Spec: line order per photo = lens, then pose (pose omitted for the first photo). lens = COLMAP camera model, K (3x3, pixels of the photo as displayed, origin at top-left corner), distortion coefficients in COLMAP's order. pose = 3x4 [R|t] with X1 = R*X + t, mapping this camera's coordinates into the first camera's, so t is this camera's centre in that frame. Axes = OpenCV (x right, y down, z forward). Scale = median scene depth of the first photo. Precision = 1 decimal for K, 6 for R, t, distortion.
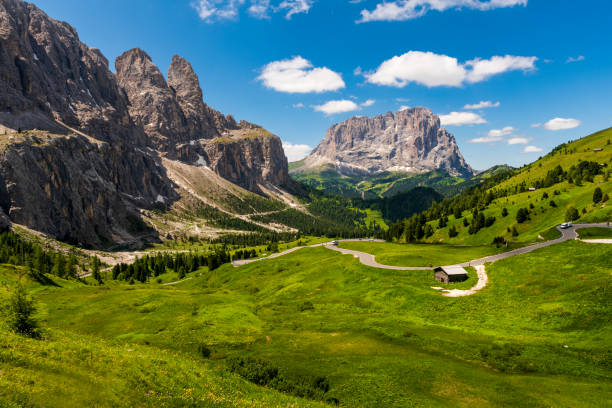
lens RADIAL K [[410.7, 0, 306.0], [0, 410.7, 204.0], [0, 0, 1]] dist [-0.001783, 0.000095]
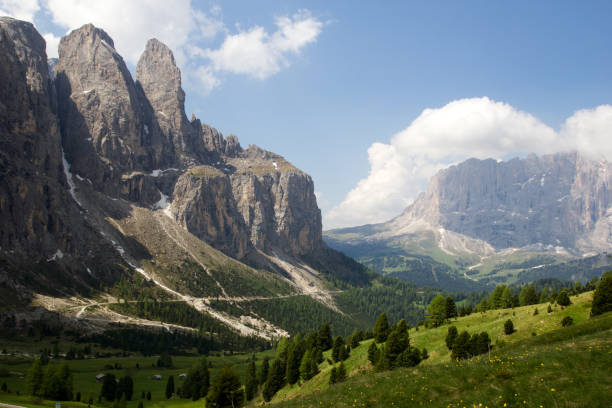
lens RADIAL K [[636.3, 0, 306.0], [0, 636.3, 204.0], [0, 0, 1]] dist [-0.013020, 0.015978]
pose [[0.984001, 0.069251, -0.164155, 0.114255], [-0.090591, 0.987847, -0.126297, -0.003639], [0.153414, 0.139147, 0.978316, 0.115561]]
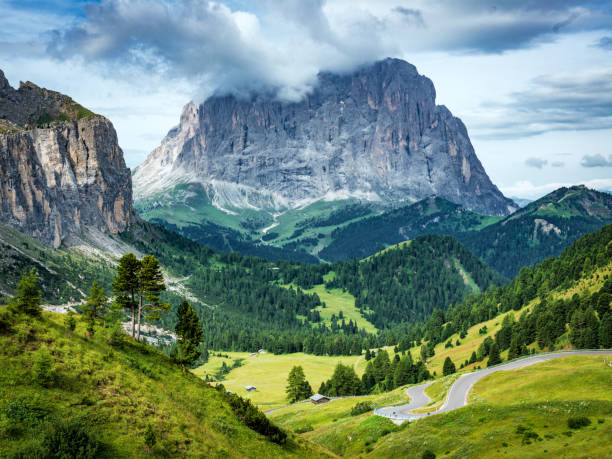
lens RADIAL K [[948.1, 0, 271.9], [0, 948.1, 229.9], [0, 0, 1]] dist [0.002706, -0.055784]
pose [[0.986958, -0.008034, 0.160779, -0.079749], [0.015963, 0.998716, -0.048087, -0.000332], [-0.160186, 0.050027, 0.985818, 0.002552]]
